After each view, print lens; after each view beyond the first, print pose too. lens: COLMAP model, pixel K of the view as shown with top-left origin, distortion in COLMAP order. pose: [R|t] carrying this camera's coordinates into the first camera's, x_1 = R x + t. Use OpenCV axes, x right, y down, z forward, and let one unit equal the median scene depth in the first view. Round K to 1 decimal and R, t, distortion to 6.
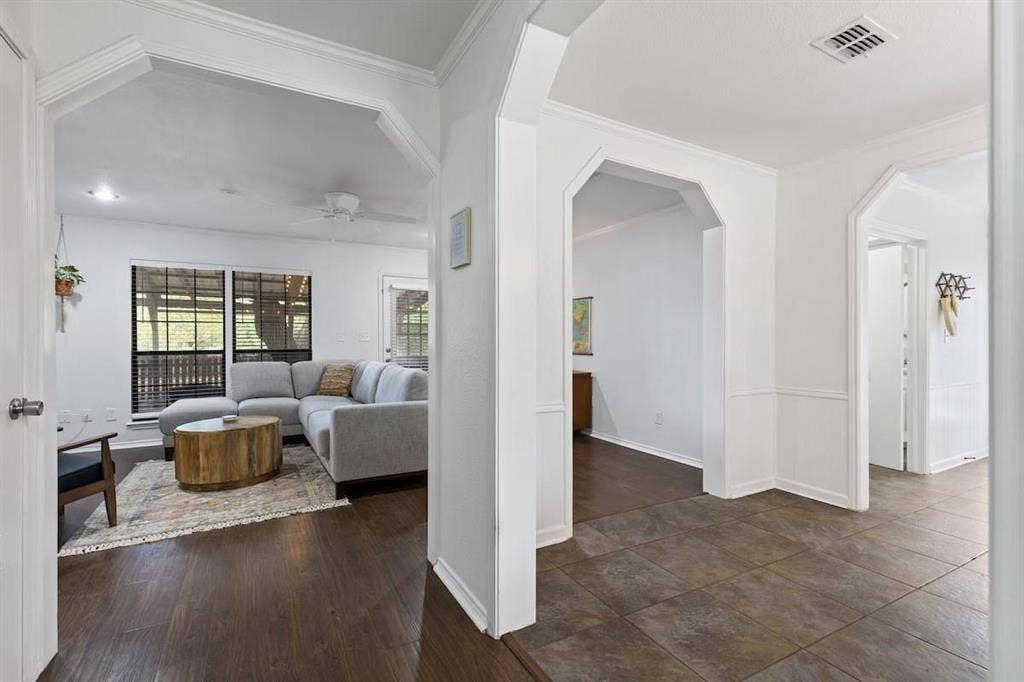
lens RADIAL K [[462.4, 0, 513.3], [0, 462.4, 345.0], [0, 0, 1]] dist [0.004567, 0.000194]
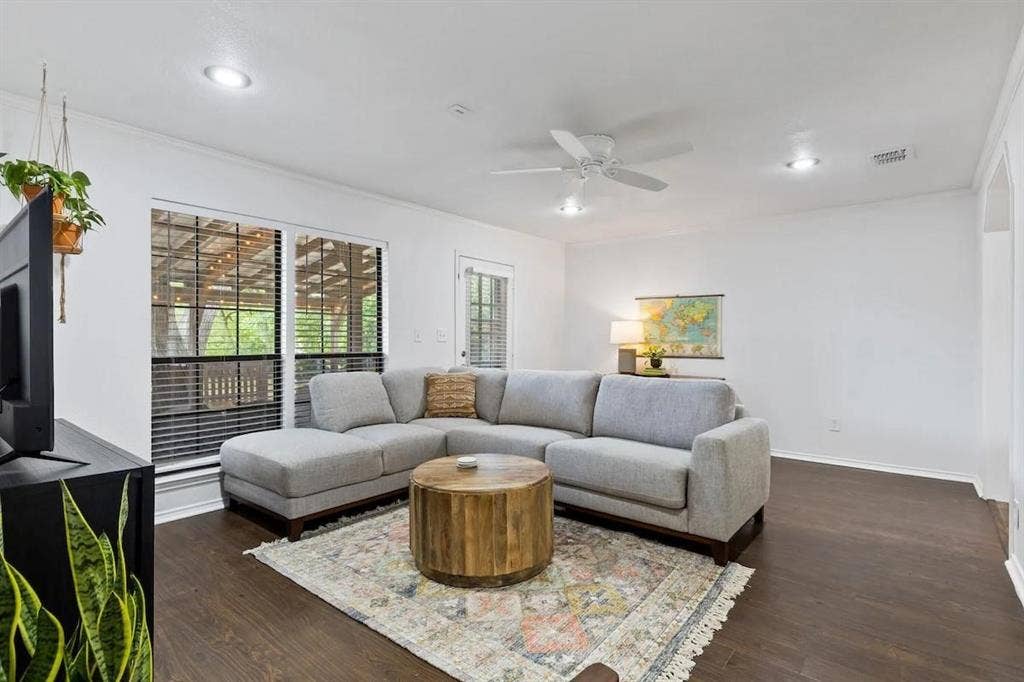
lens RADIAL K [[500.7, 0, 510.5], [0, 500.7, 339.0], [0, 0, 1]] dist [0.000688, 0.000099]
pose [[0.932251, 0.009403, 0.361690, -0.859738], [-0.005322, 0.999910, -0.012280, -0.004101], [-0.361773, 0.009523, 0.932218, 0.352813]]
